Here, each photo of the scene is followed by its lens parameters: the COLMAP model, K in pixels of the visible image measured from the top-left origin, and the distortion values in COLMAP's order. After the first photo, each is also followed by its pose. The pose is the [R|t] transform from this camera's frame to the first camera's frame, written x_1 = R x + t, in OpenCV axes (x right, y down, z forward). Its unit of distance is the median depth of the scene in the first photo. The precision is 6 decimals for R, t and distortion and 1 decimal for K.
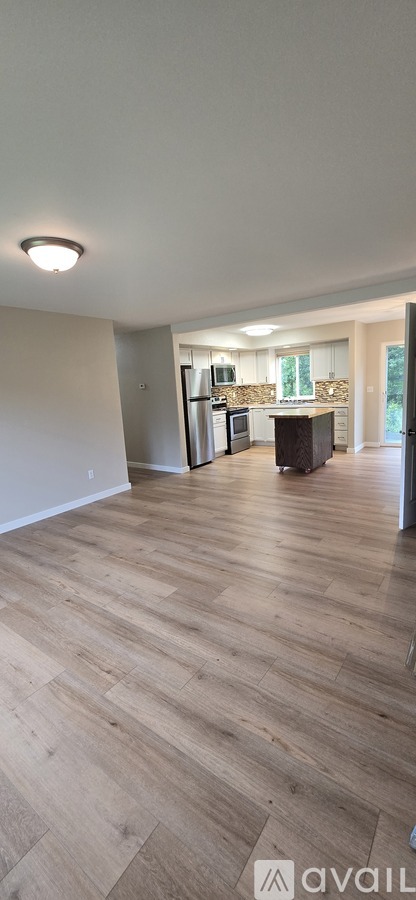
lens RADIAL K [[364.7, 0, 213.7], [0, 364.7, 450.4], [0, 0, 1]] dist [0.000359, -0.000074]
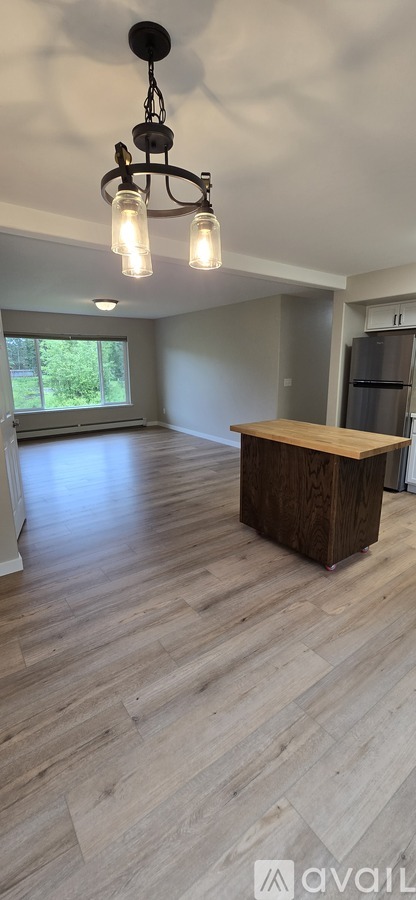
lens RADIAL K [[364.7, 0, 213.7], [0, 364.7, 450.4], [0, 0, 1]] dist [0.000359, -0.000074]
pose [[-0.311142, 0.278280, -0.908708, 0.574054], [-0.141229, 0.932014, 0.333774, -0.178349], [0.939811, 0.232187, -0.250688, 0.790254]]
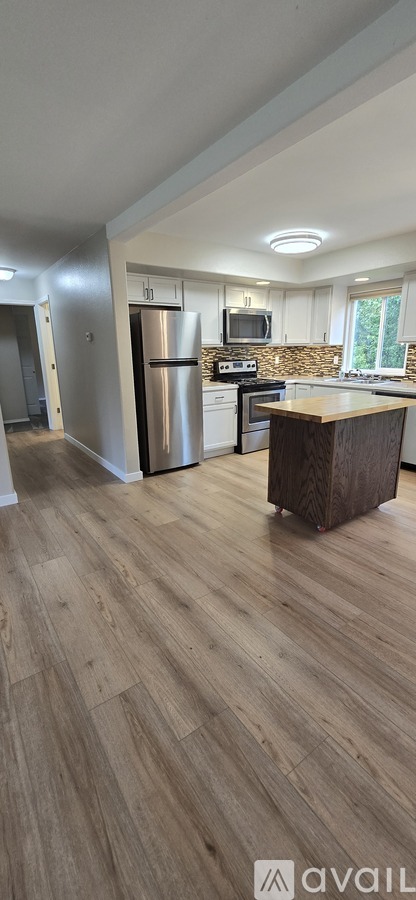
lens RADIAL K [[364.7, 0, 213.7], [0, 364.7, 450.4], [0, 0, 1]] dist [0.000359, -0.000074]
pose [[0.945136, 0.135522, -0.297241, 0.188260], [-0.103920, 0.987352, 0.119732, -0.065704], [0.309708, -0.082274, 0.947266, 0.373238]]
